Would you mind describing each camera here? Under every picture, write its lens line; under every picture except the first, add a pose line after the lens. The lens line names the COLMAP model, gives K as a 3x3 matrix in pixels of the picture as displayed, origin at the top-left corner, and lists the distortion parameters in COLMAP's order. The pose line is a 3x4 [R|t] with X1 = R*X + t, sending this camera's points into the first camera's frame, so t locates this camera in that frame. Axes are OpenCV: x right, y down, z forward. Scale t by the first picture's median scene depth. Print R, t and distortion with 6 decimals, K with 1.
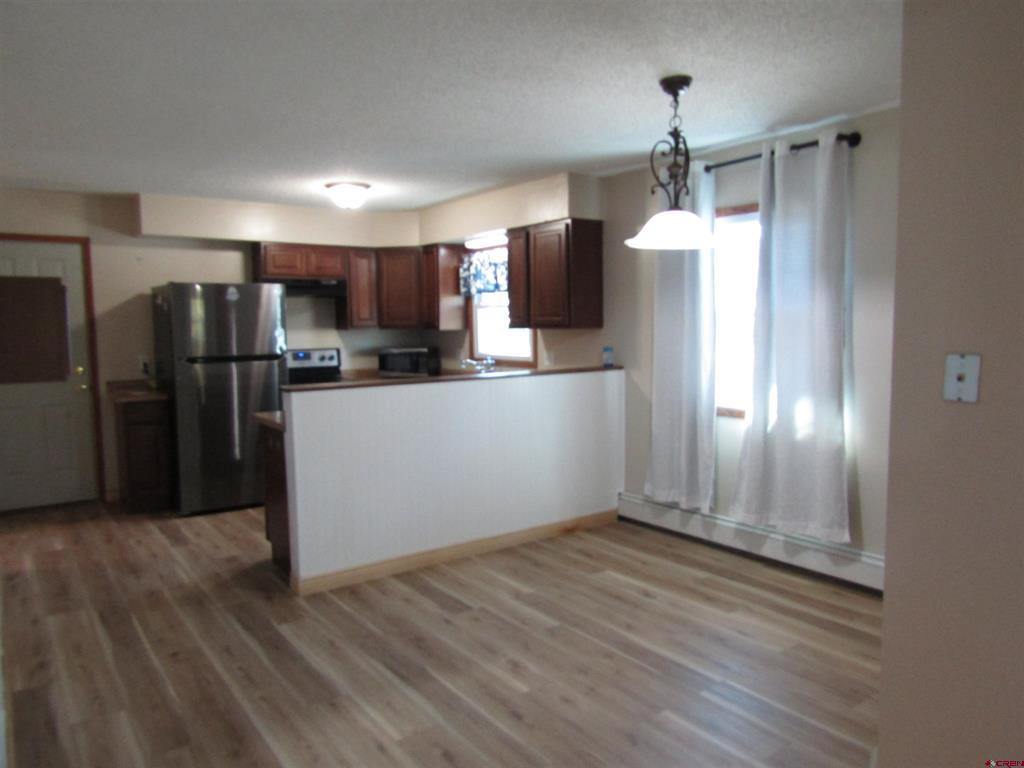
lens RADIAL K [[731.9, 0, 510.8], [0, 731.9, 384.9], [0, 0, 1]] dist [-0.006778, 0.001160]
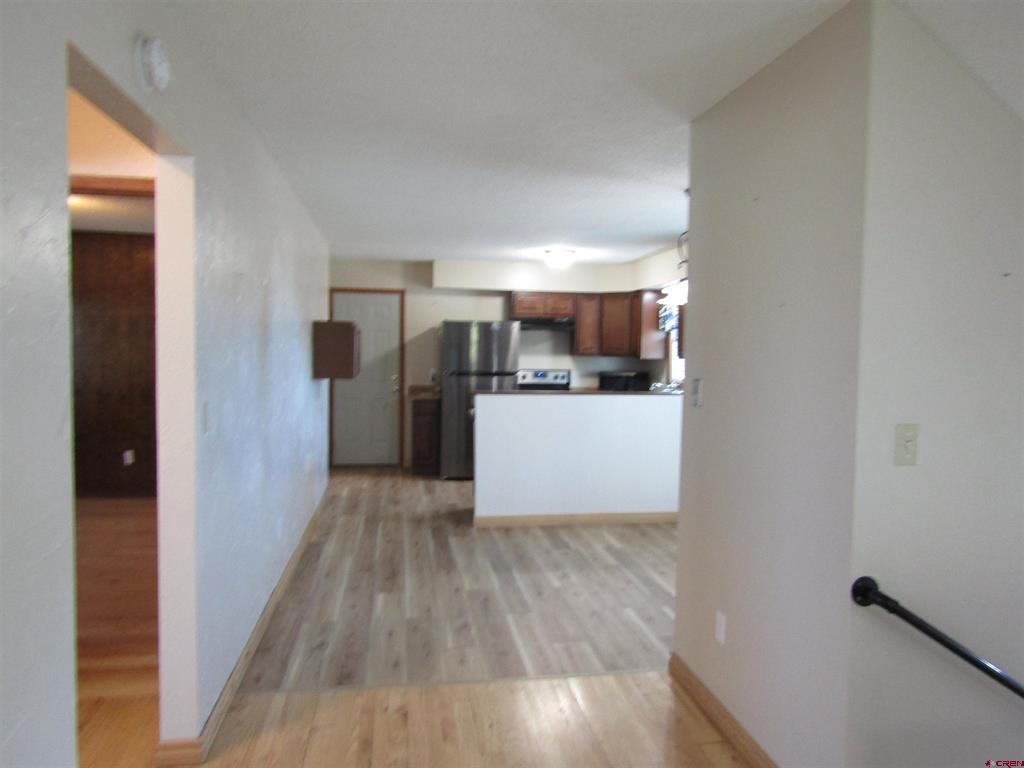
lens RADIAL K [[731.9, 0, 514.9], [0, 731.9, 382.6], [0, 0, 1]] dist [-0.006778, 0.001160]
pose [[0.893428, 0.047942, -0.446641, 0.305320], [-0.064520, 0.997675, -0.021971, 0.008145], [0.444549, 0.048447, 0.894444, -0.237881]]
